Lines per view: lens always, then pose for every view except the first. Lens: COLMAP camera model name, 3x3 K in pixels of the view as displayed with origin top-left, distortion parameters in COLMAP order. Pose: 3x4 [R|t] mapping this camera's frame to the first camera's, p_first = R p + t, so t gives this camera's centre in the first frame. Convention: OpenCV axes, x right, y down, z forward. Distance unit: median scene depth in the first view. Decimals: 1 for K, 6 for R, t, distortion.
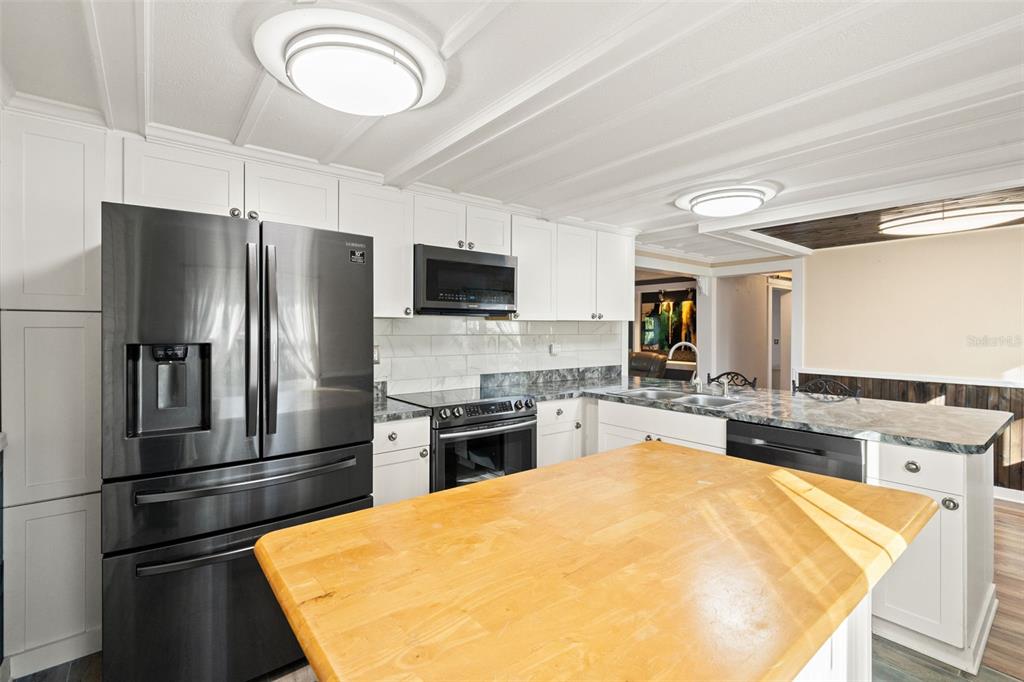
lens RADIAL K [[459.4, 0, 506.8], [0, 459.4, 328.9], [0, 0, 1]] dist [0.000434, 0.000157]
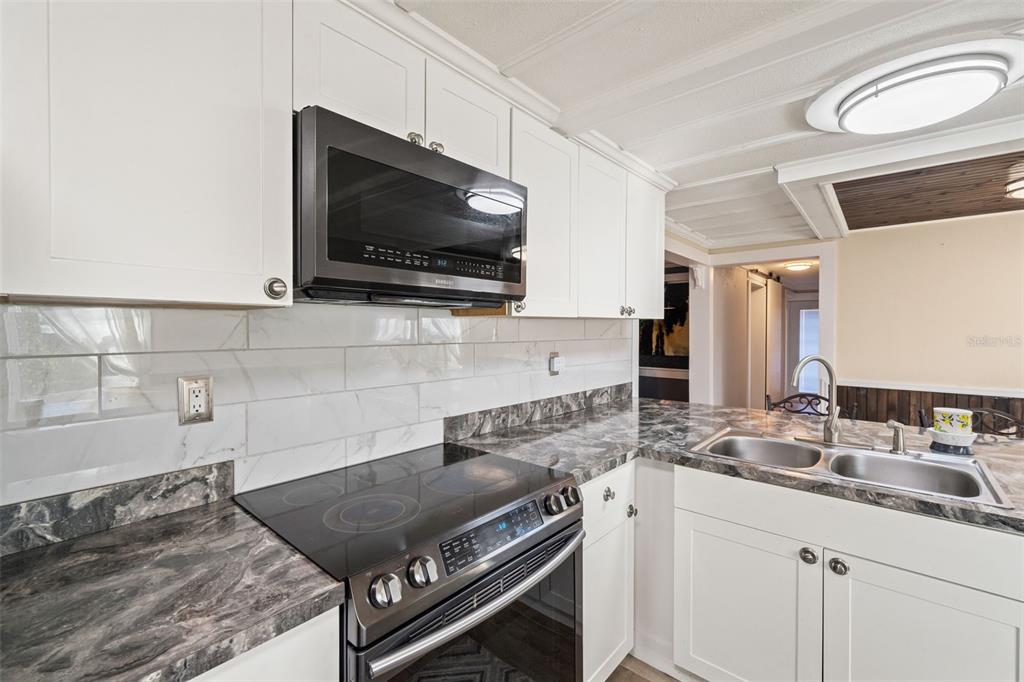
lens RADIAL K [[435.1, 0, 507.1], [0, 435.1, 333.8], [0, 0, 1]] dist [-0.003687, -0.000102]
pose [[0.983287, -0.003349, 0.182030, -0.082389], [0.001053, 0.999919, 0.012709, -0.005099], [-0.182058, -0.012305, 0.983211, 0.530055]]
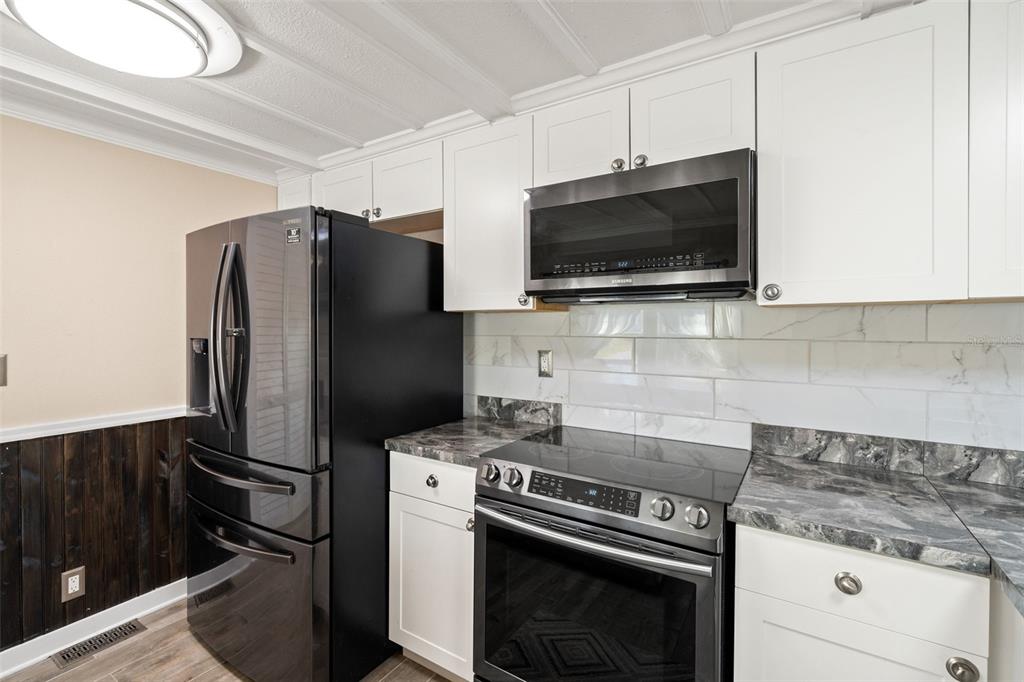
lens RADIAL K [[459.4, 0, 506.8], [0, 459.4, 328.9], [0, 0, 1]] dist [0.000434, 0.000157]
pose [[0.326888, 0.000143, -0.945063, 0.330771], [-0.000740, 1.000000, -0.000104, 0.002898], [0.945063, 0.000734, 0.326888, 0.653608]]
